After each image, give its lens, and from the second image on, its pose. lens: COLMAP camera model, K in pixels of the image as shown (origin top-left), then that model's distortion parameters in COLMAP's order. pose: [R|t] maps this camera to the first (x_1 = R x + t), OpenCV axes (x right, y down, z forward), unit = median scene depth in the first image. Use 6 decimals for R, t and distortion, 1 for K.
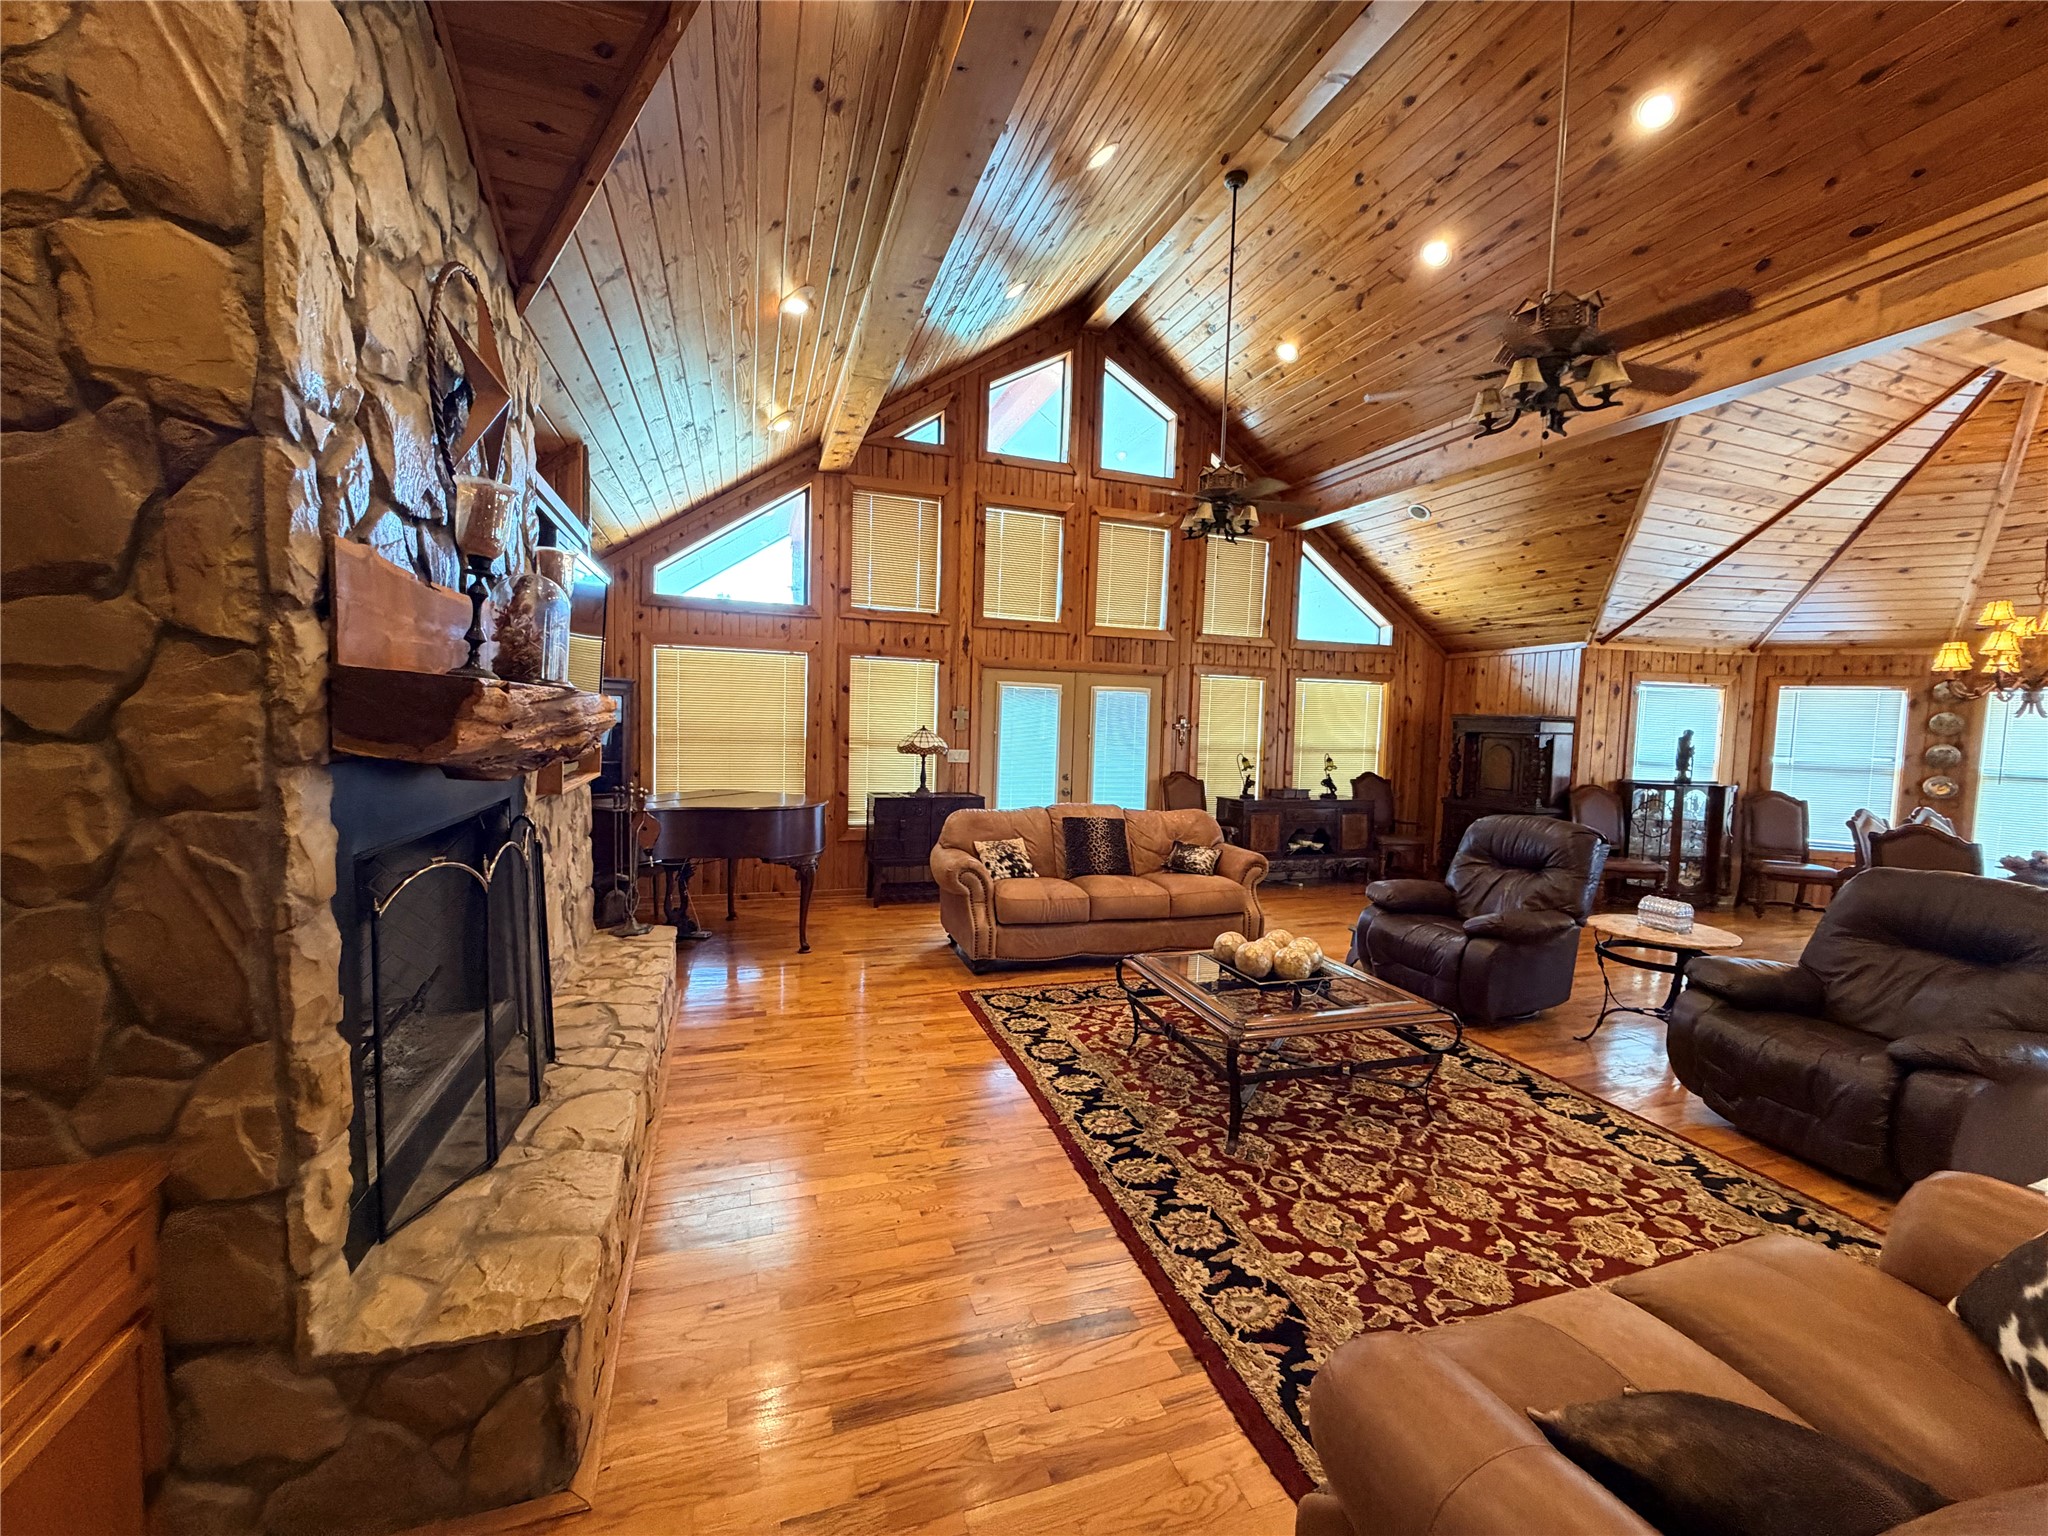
lens RADIAL K [[818.0, 0, 1019.0], [0, 818.0, 771.2], [0, 0, 1]] dist [-0.000778, 0.000190]
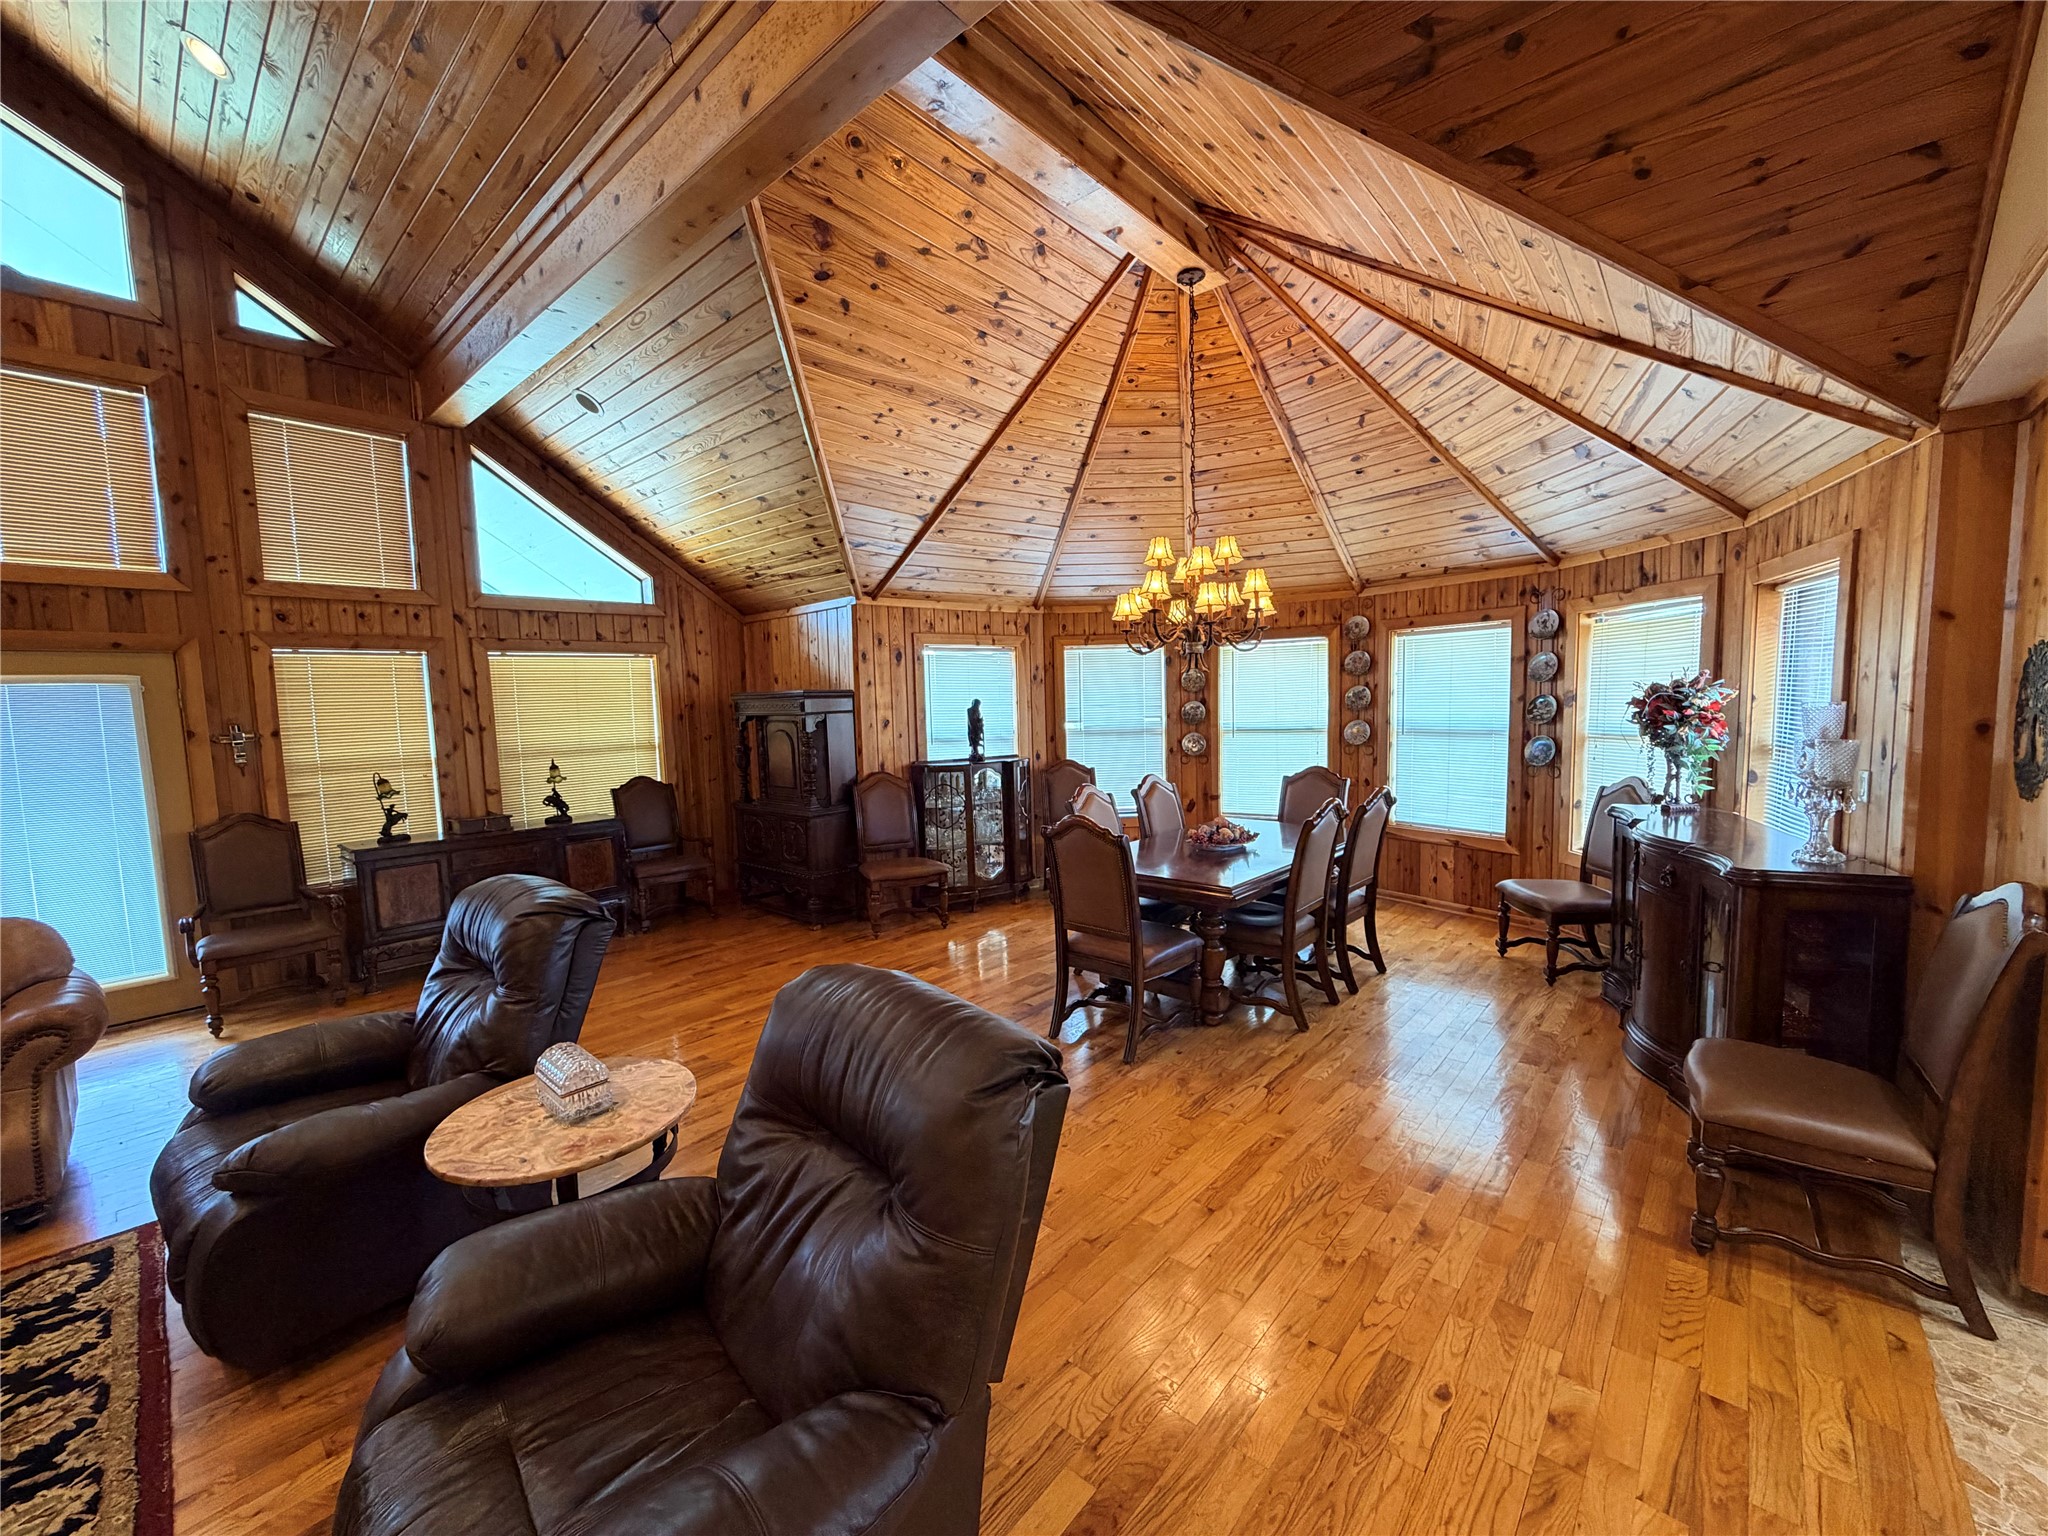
lens RADIAL K [[818.0, 0, 1019.1], [0, 818.0, 771.0], [0, 0, 1]] dist [-0.000778, 0.000190]
pose [[0.869411, -0.095571, 0.484758, 0.456243], [0.083902, 0.995422, 0.045771, -0.011221], [-0.486913, 0.000878, 0.873450, 0.232897]]
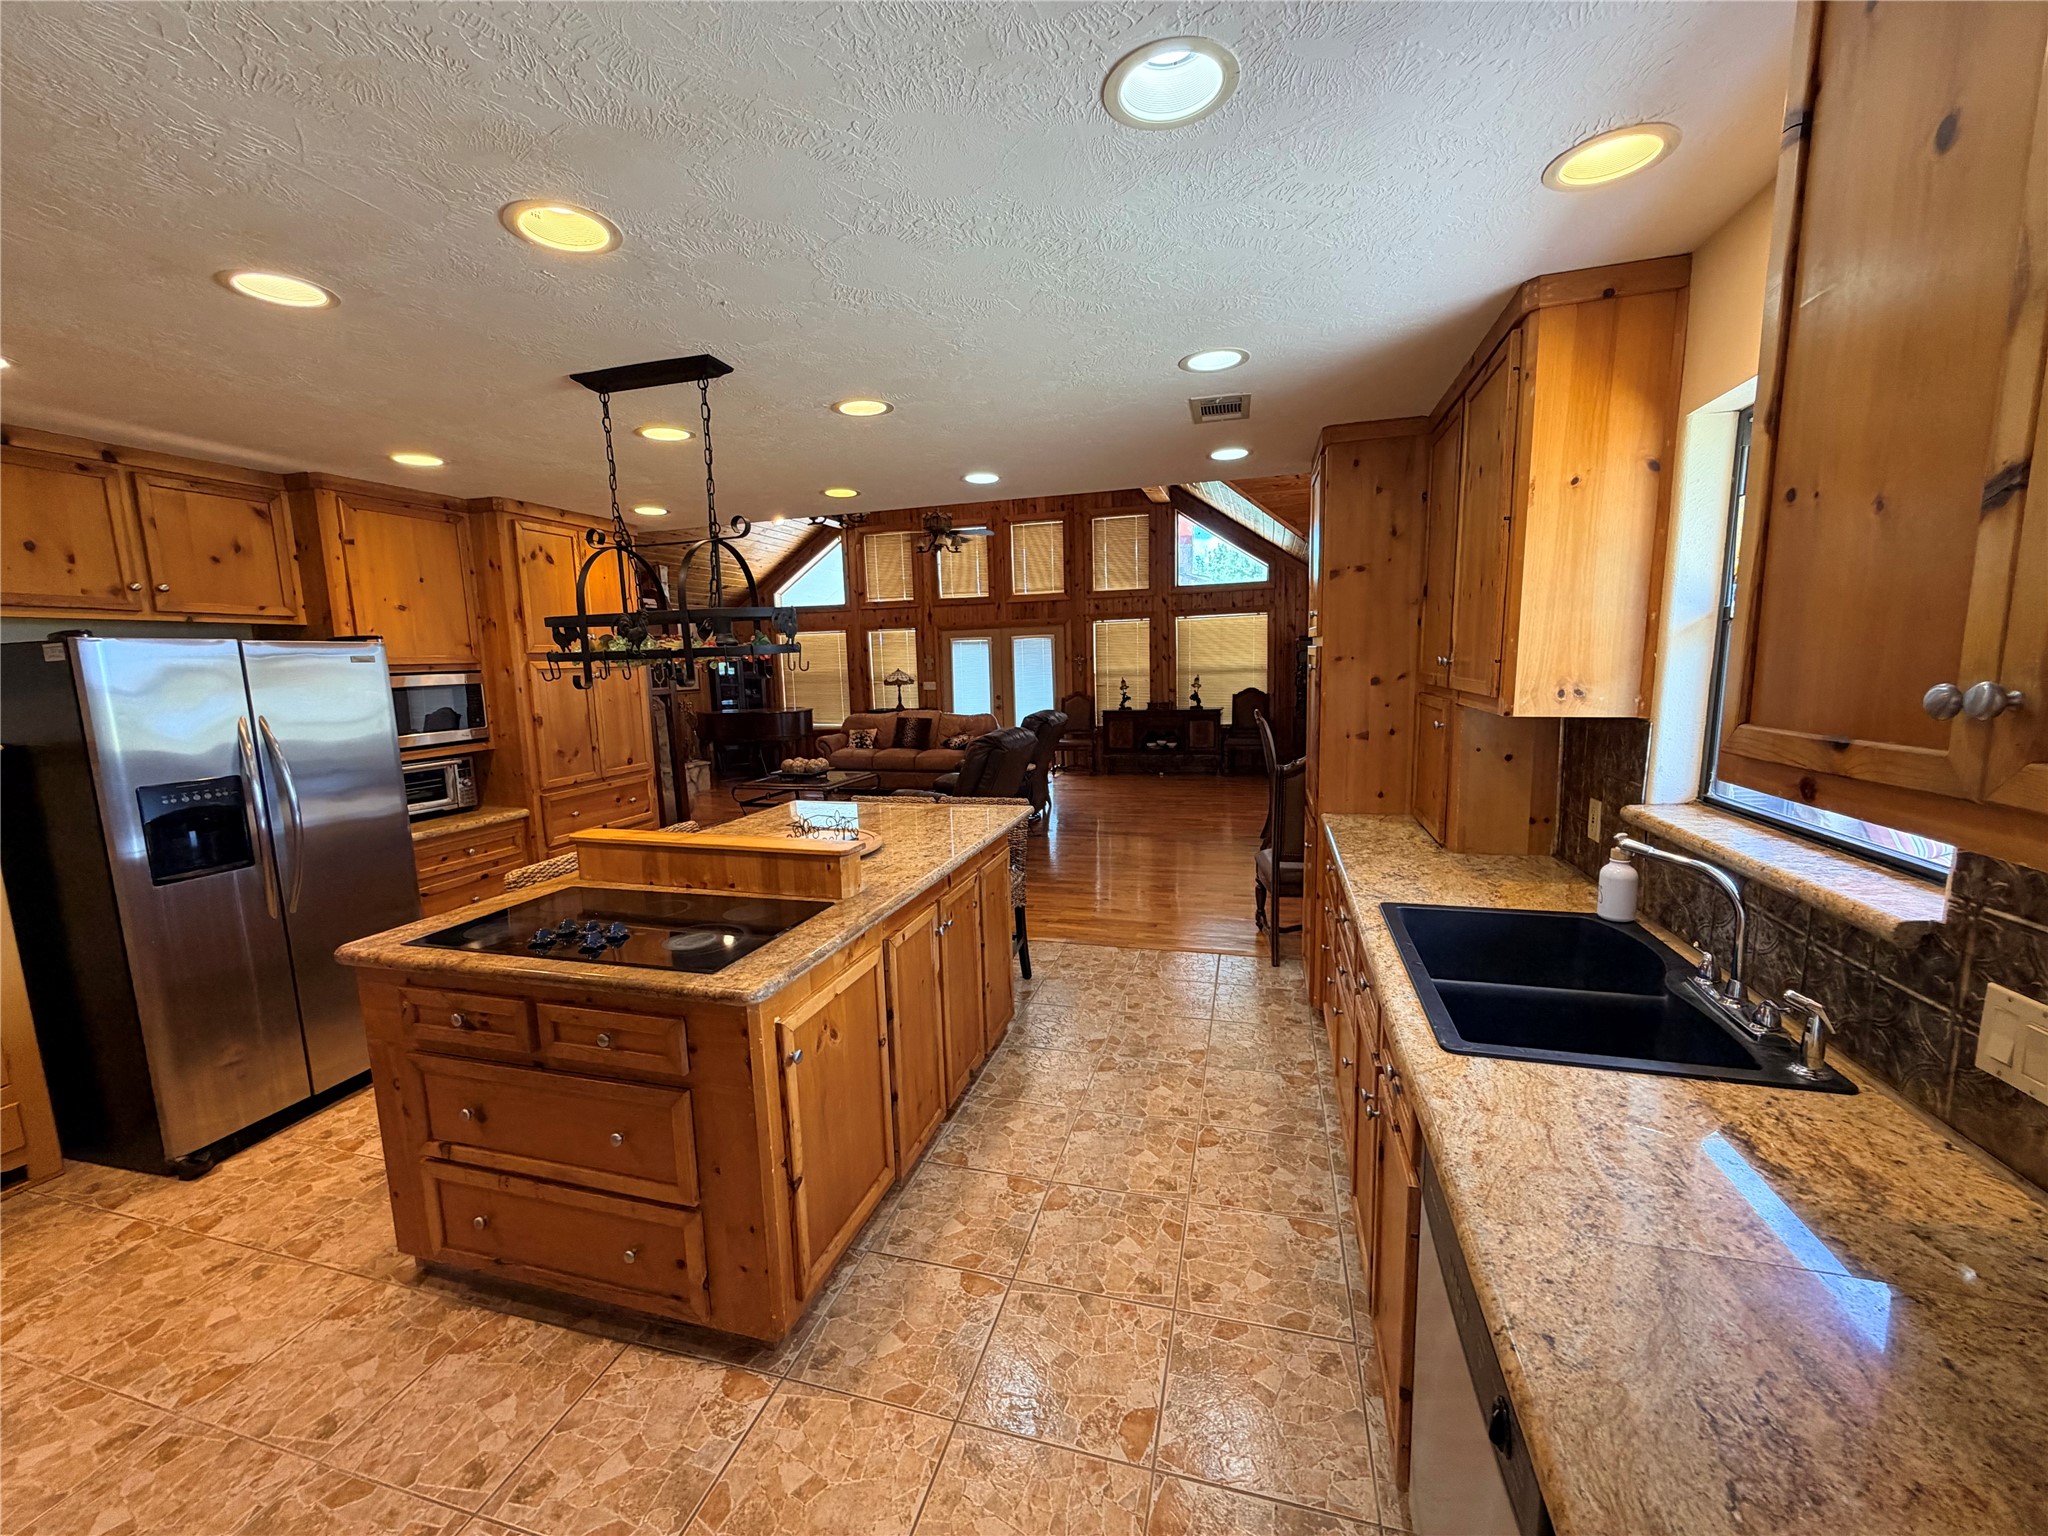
lens RADIAL K [[818.0, 0, 1018.8], [0, 818.0, 773.0], [0, 0, 1]] dist [-0.000778, 0.000190]
pose [[0.817152, 0.027515, -0.575765, 1.058642], [0.016328, 0.997354, 0.070836, 0.044609], [0.576191, -0.067285, 0.814541, -0.260001]]
